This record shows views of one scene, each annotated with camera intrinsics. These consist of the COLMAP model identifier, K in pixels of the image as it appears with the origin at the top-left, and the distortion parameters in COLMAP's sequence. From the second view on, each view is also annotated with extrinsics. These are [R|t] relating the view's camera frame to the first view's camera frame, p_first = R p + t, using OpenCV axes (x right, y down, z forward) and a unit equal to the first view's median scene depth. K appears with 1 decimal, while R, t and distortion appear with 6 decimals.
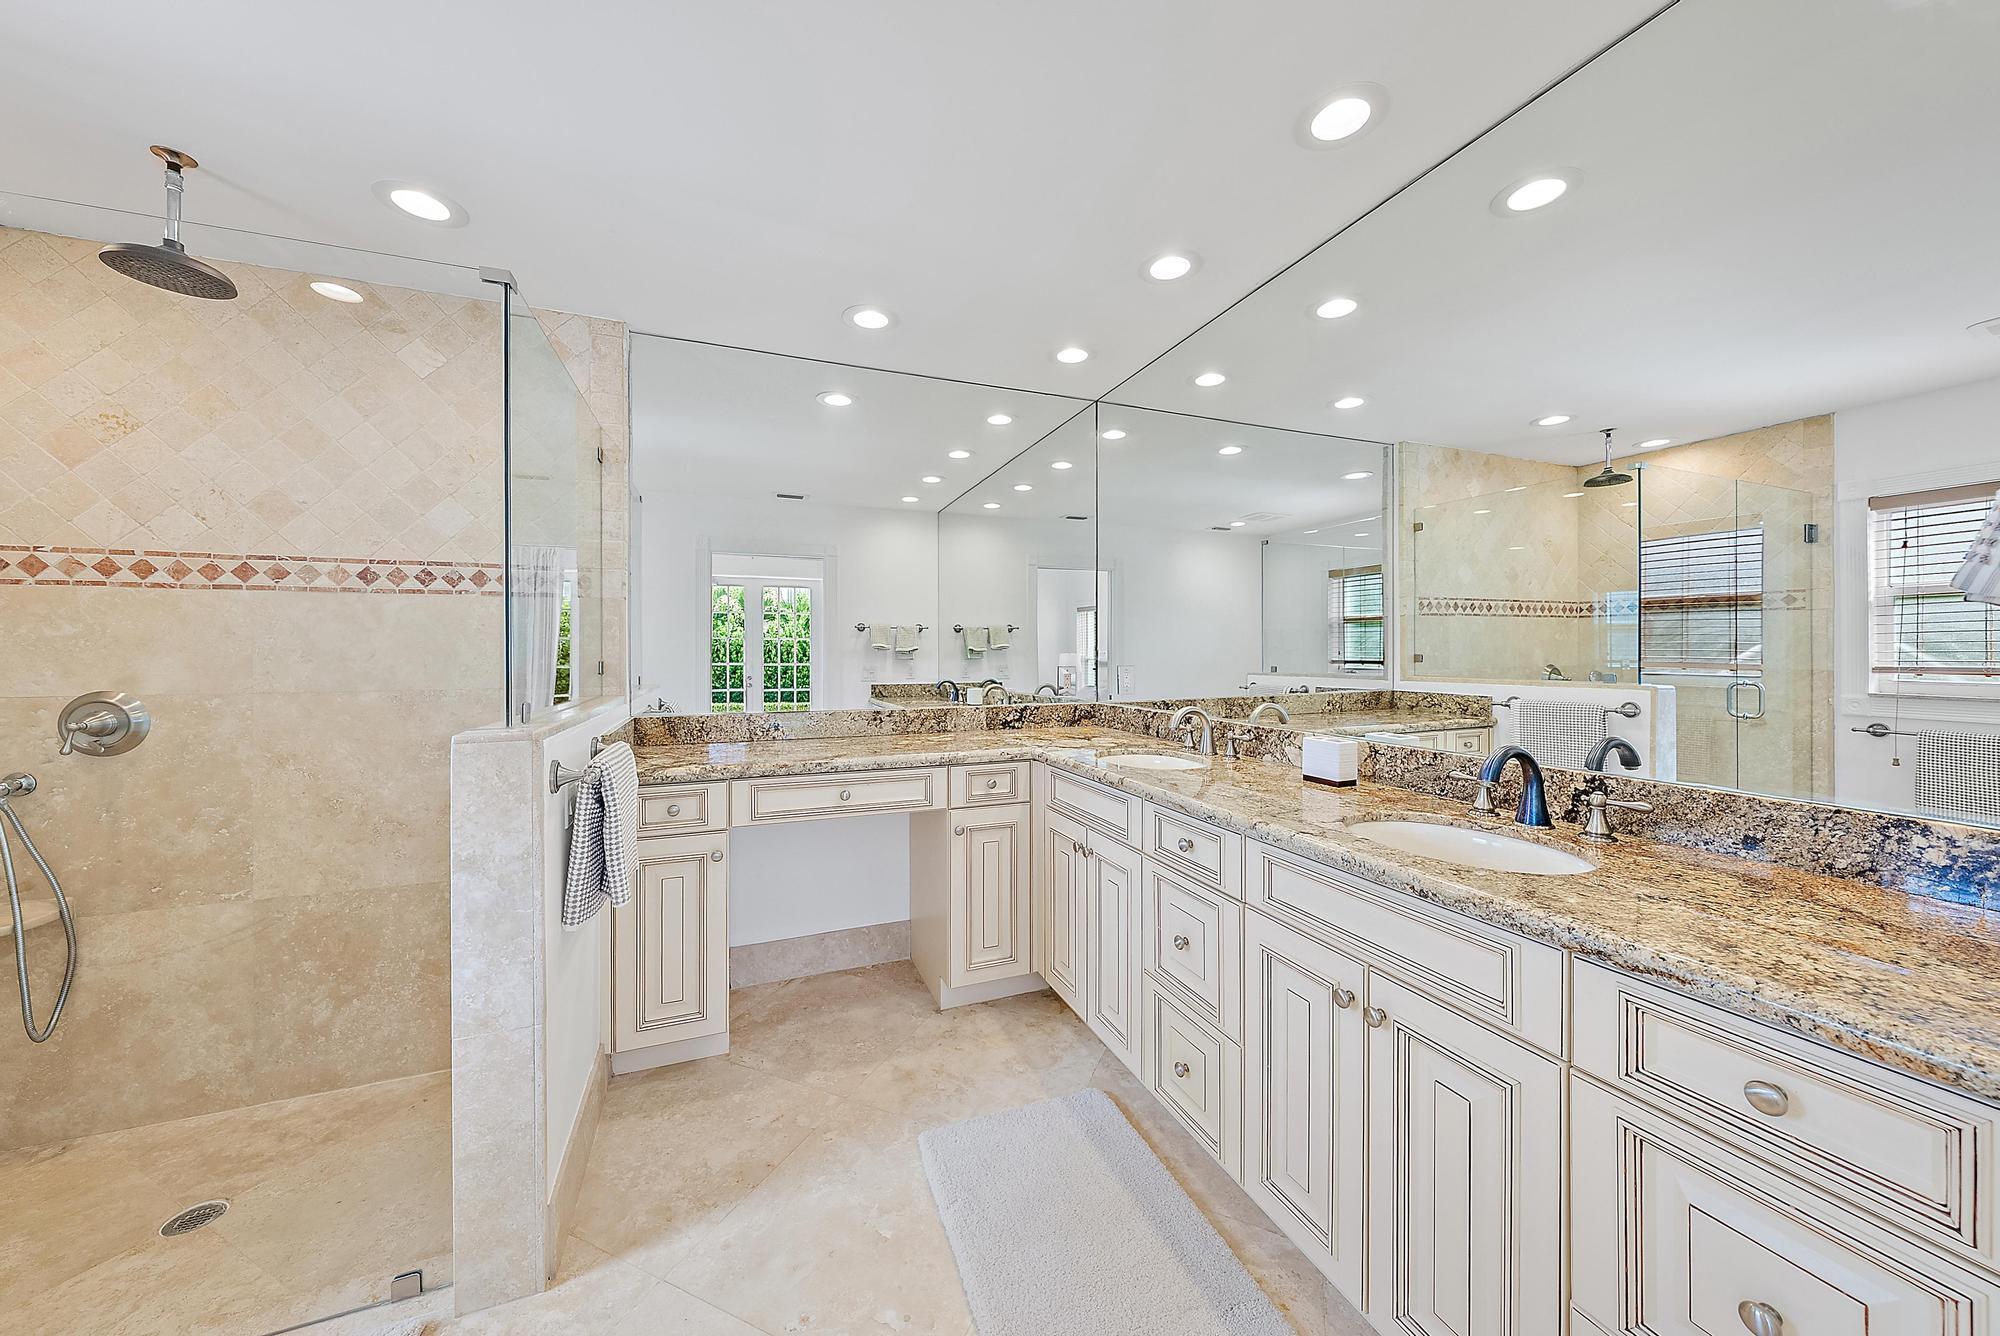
lens RADIAL K [[692.7, 0, 1003.7], [0, 692.7, 654.7], [0, 0, 1]] dist [0.000264, 0.000221]
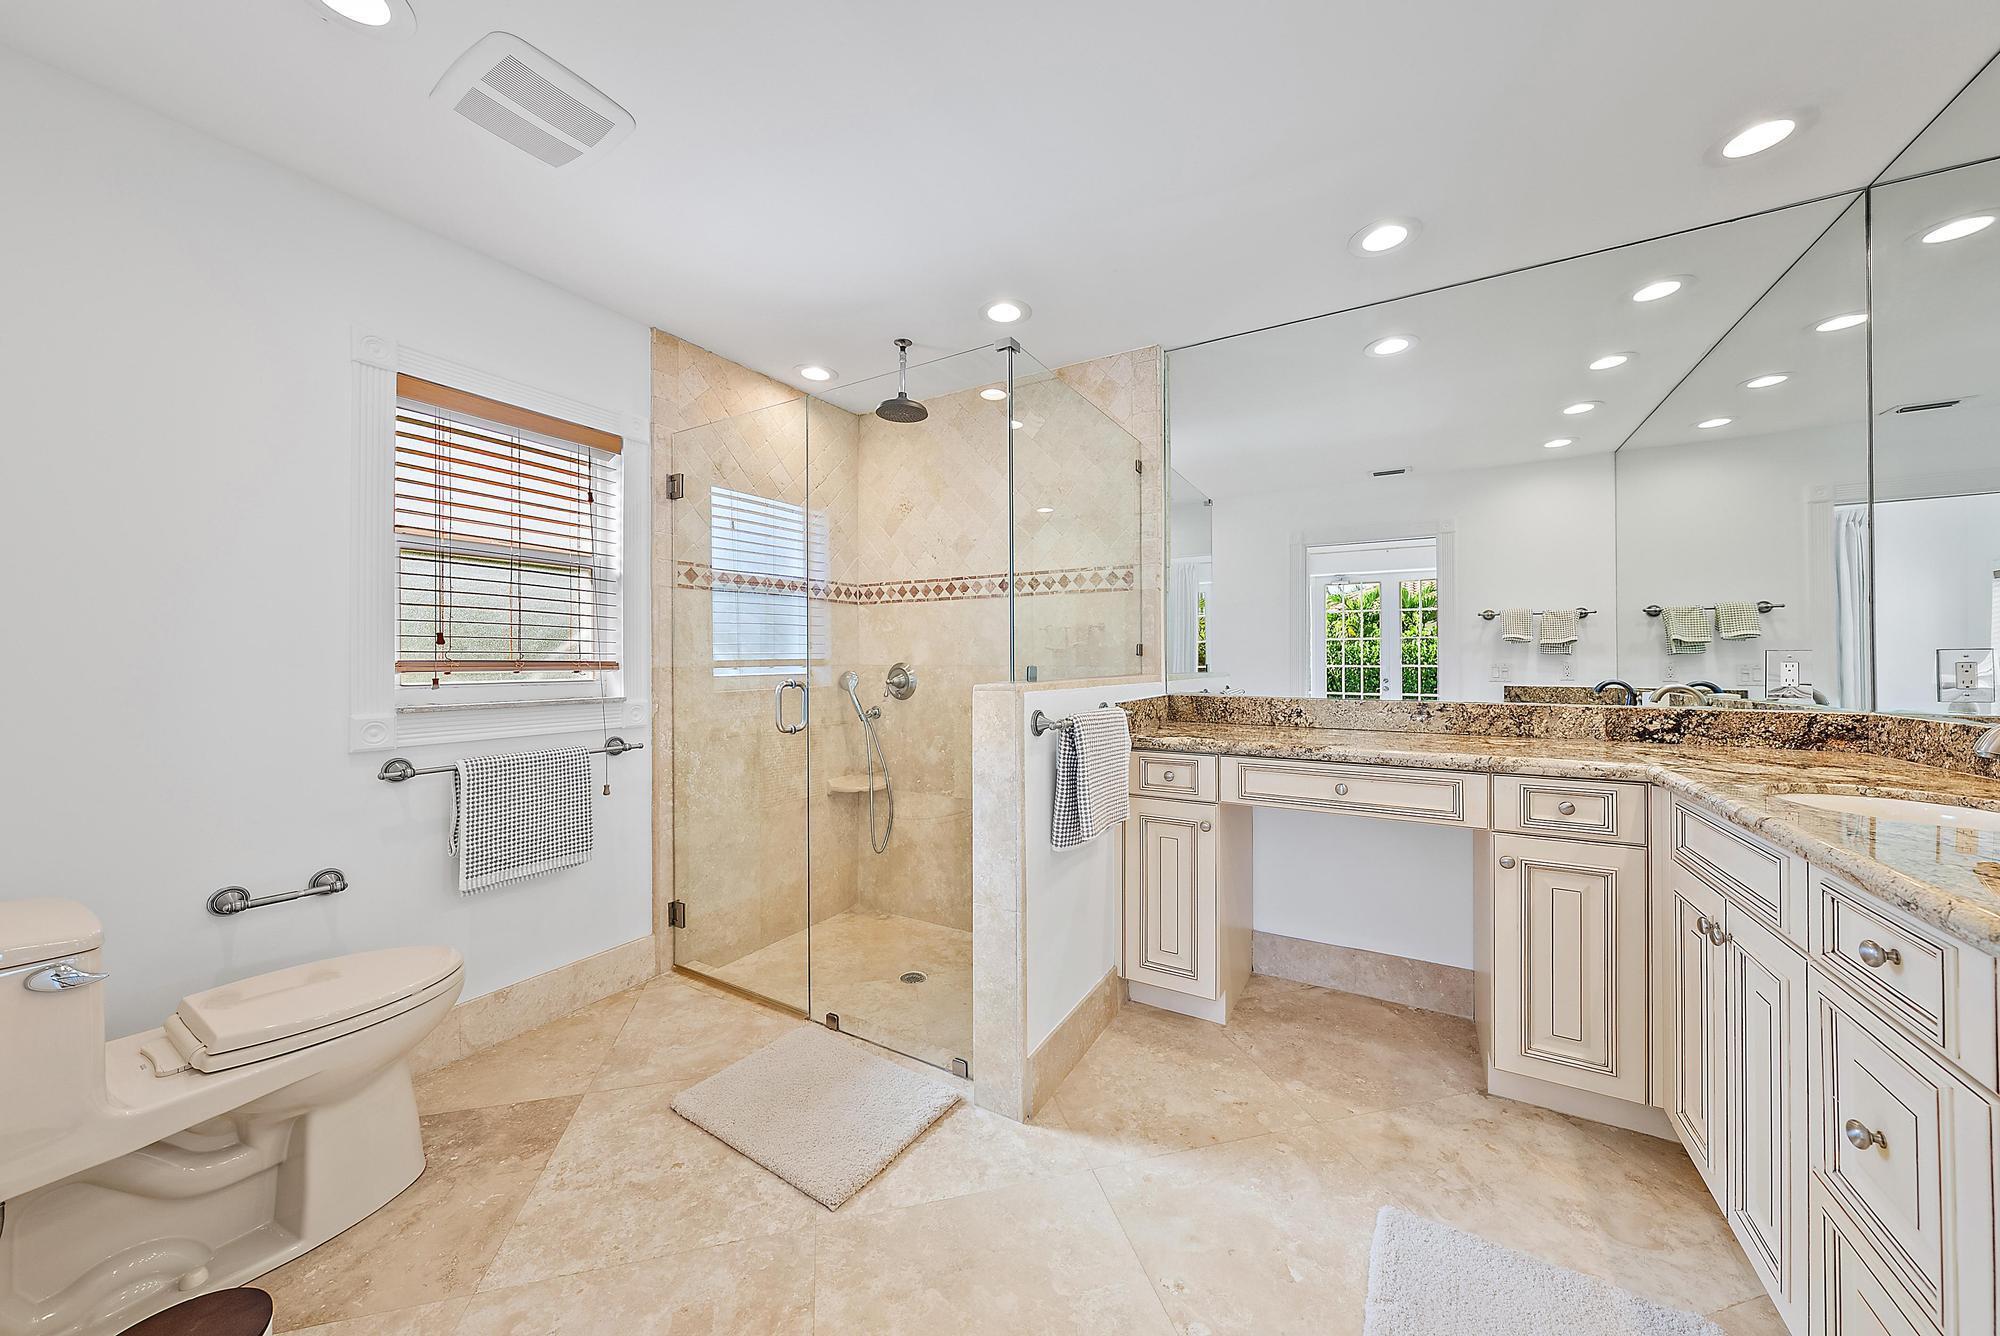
lens RADIAL K [[690.1, 0, 1003.1], [0, 690.1, 660.0], [0, 0, 1]] dist [-0.000723, -0.000153]
pose [[0.613359, 0.001214, -0.789804, 0.208237], [-0.004983, 0.999985, -0.002332, 0.043613], [0.789789, 0.005366, 0.613355, 0.120867]]
